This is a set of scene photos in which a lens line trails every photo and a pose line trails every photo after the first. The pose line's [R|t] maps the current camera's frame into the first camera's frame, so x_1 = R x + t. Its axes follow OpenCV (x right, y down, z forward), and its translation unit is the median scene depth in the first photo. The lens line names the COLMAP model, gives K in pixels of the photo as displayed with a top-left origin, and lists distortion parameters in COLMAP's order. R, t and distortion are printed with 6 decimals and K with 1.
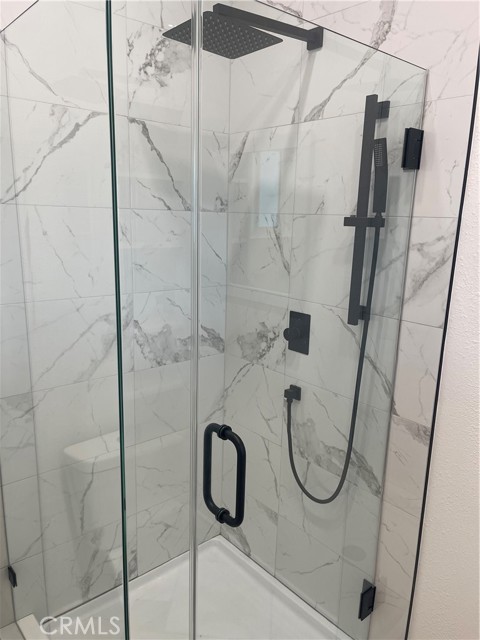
lens RADIAL K [[487.4, 0, 240.9], [0, 487.4, 322.9], [0, 0, 1]] dist [0.064540, -0.081641]
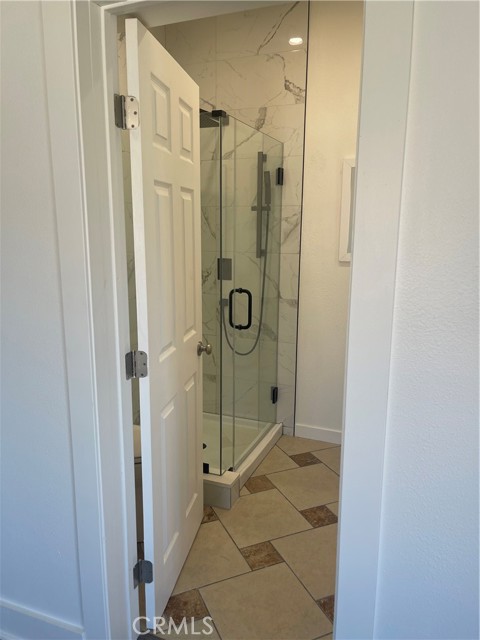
lens RADIAL K [[487.4, 0, 238.8], [0, 487.4, 321.1], [0, 0, 1]] dist [0.064540, -0.081641]
pose [[0.893362, -0.099985, 0.438073, -0.783450], [0.113951, 0.993470, -0.005632, 0.271986], [-0.434649, 0.054951, 0.898922, -0.821164]]
